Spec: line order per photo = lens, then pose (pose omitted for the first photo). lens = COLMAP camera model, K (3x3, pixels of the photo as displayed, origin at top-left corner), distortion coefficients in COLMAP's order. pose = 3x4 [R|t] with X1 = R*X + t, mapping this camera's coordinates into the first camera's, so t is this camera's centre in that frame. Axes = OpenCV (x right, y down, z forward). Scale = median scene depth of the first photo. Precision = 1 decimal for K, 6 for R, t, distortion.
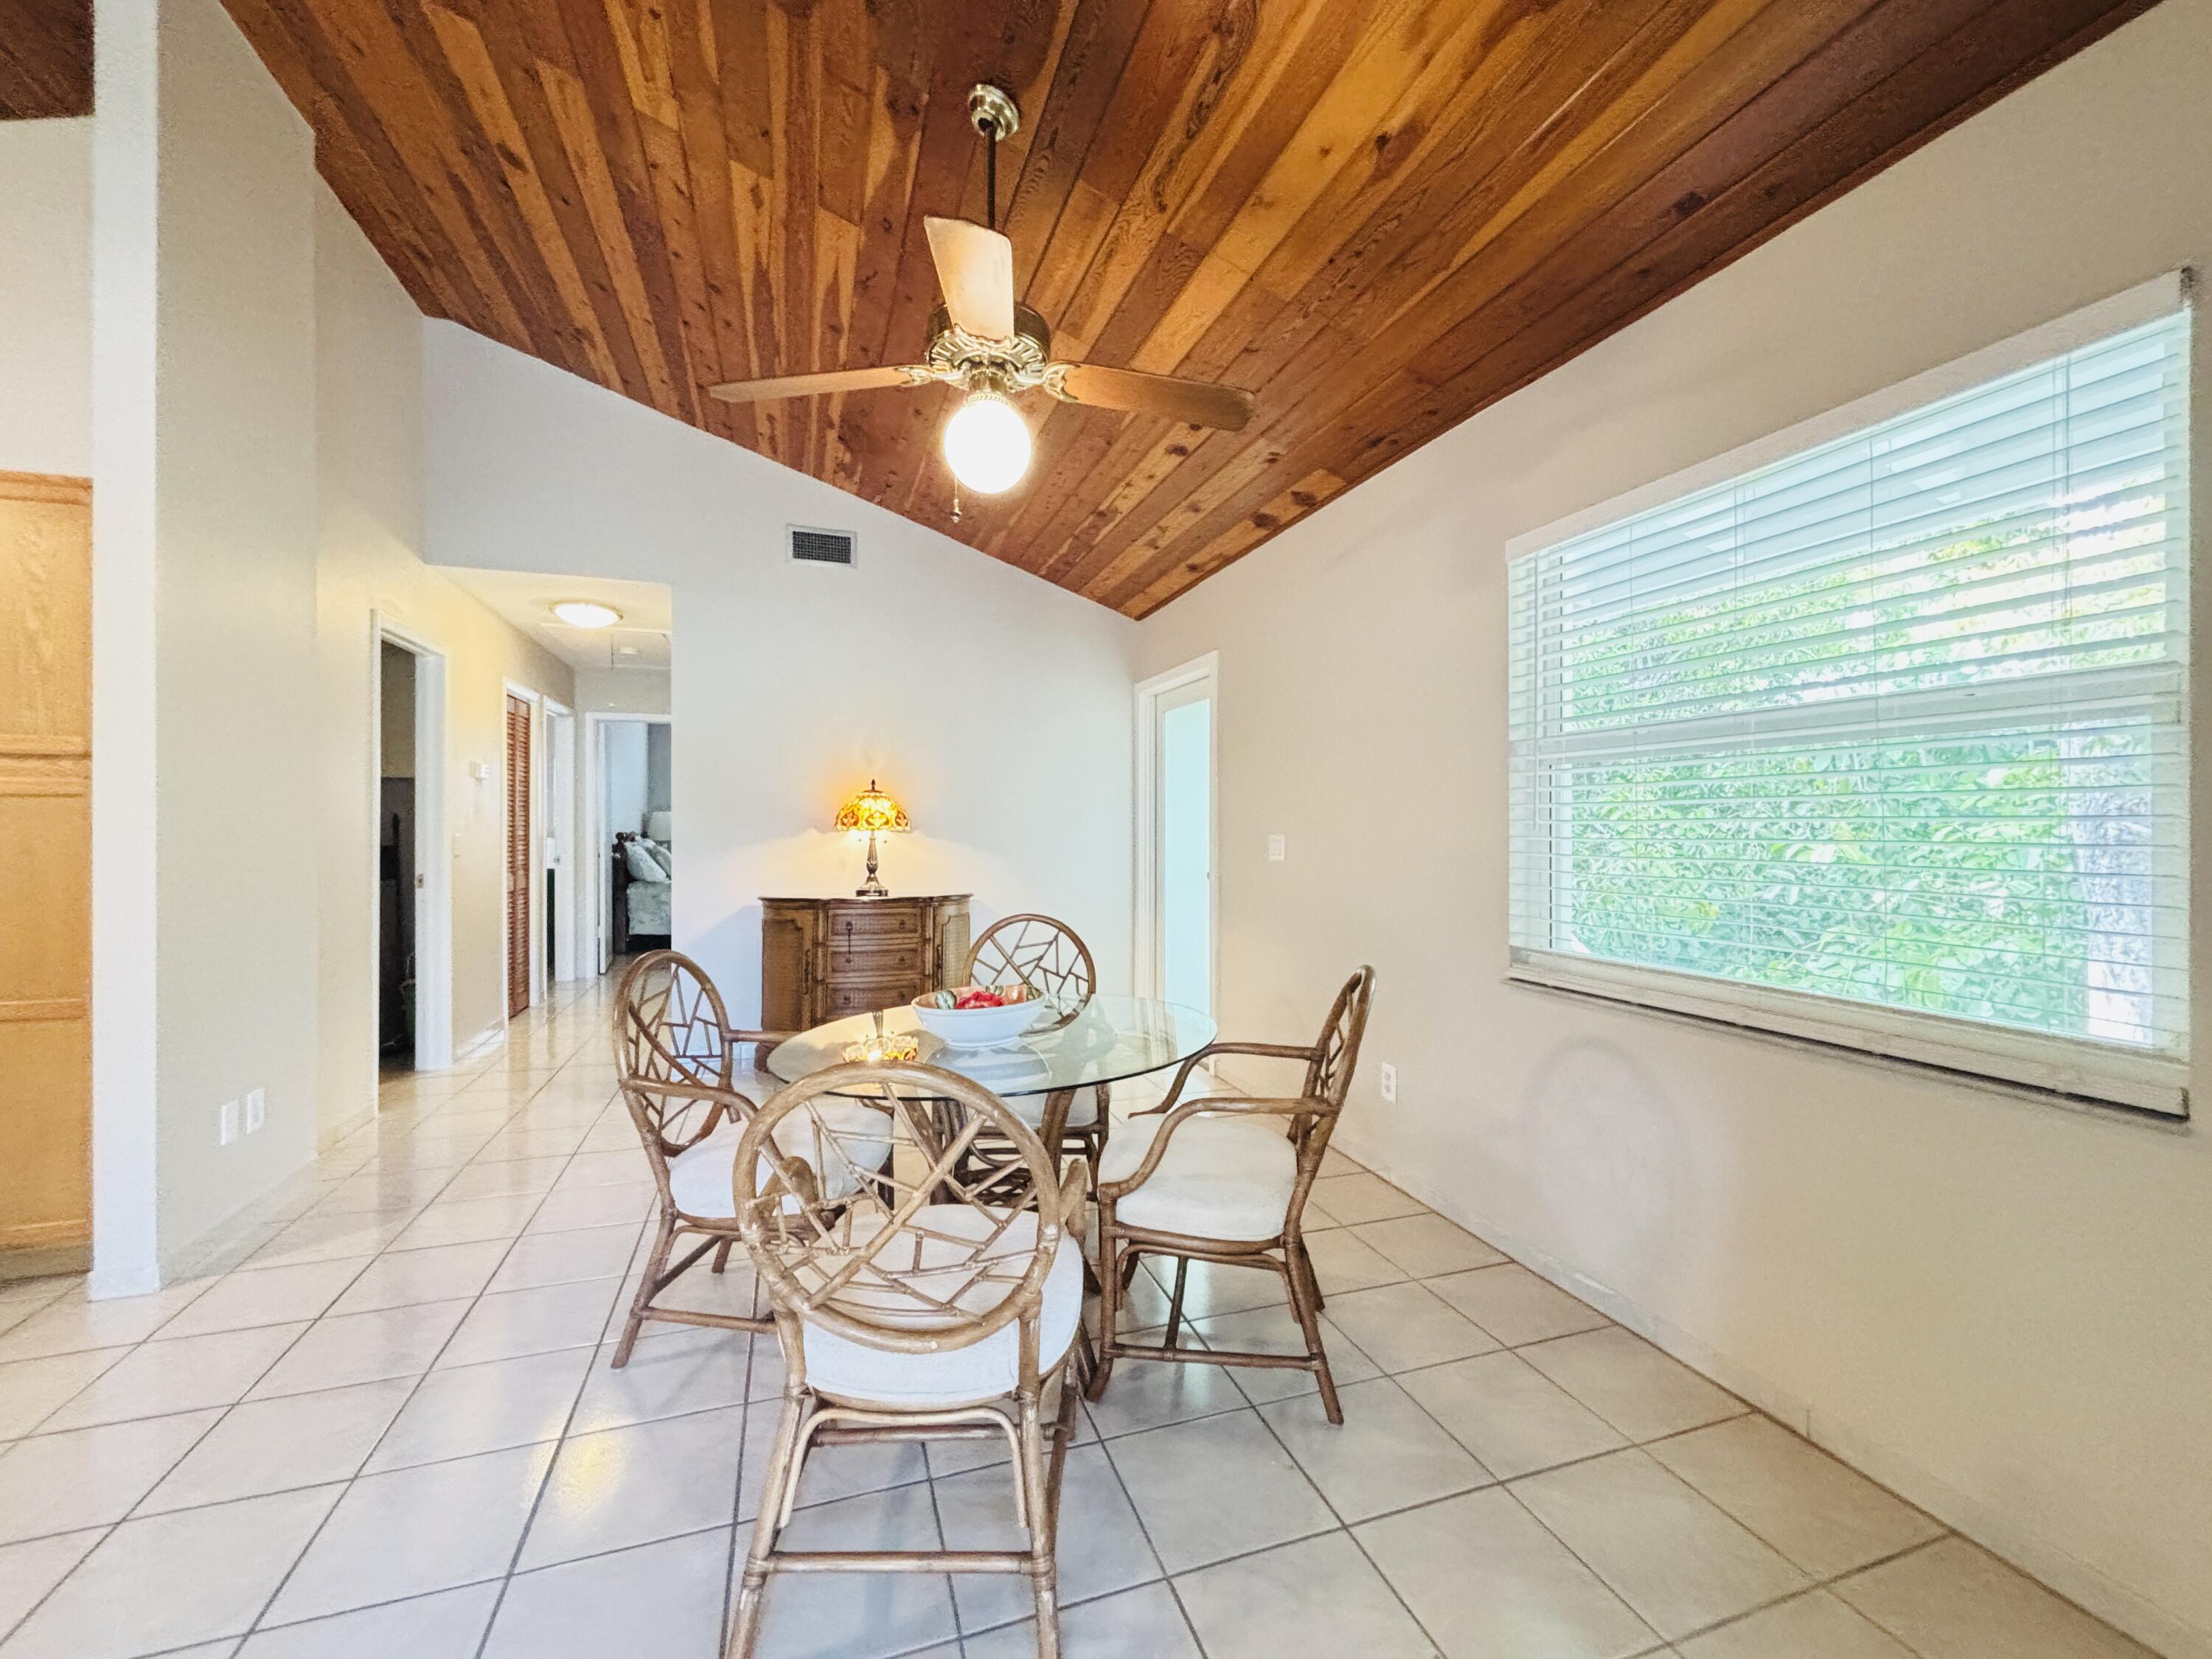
lens RADIAL K [[889.6, 0, 1103.3], [0, 889.6, 826.3], [0, 0, 1]] dist [-0.004041, -0.000329]
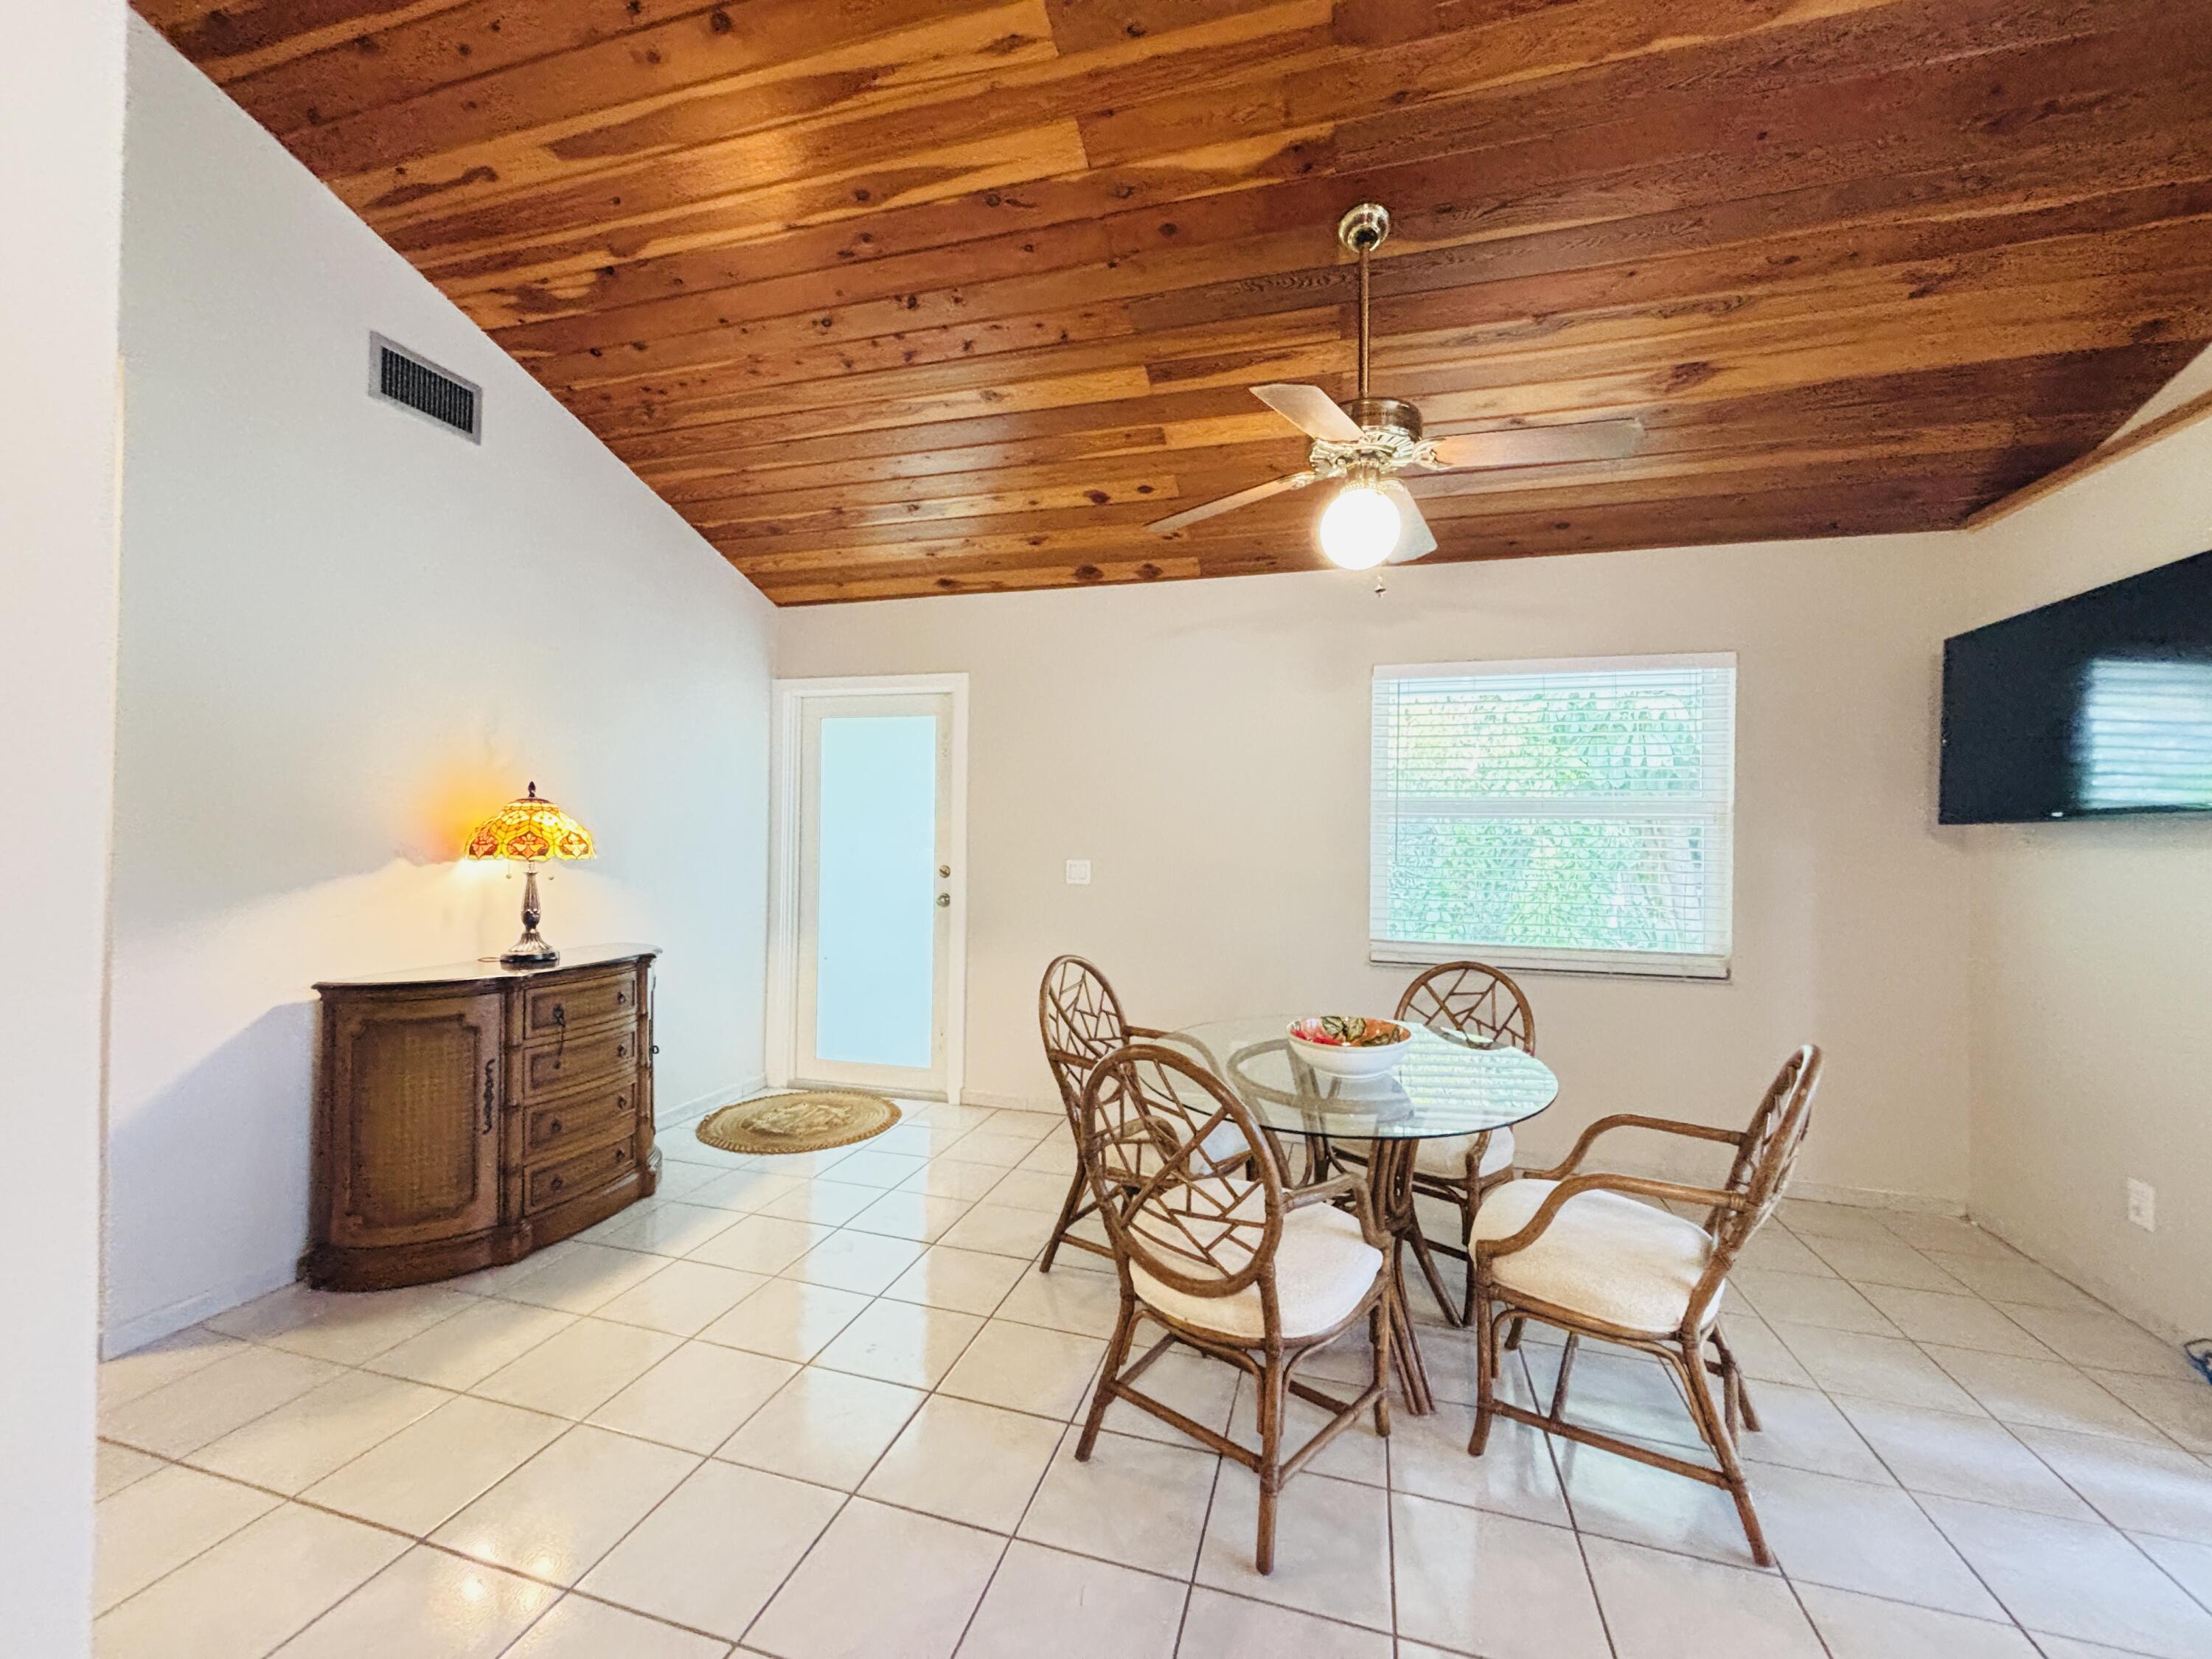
lens RADIAL K [[885.0, 0, 1101.5], [0, 885.0, 821.1], [0, 0, 1]] dist [-0.002763, 0.000137]
pose [[0.574956, 0.014282, 0.818060, -0.591364], [-0.011928, 0.999888, -0.009073, -0.025190], [-0.818097, -0.004541, 0.575062, 0.309471]]
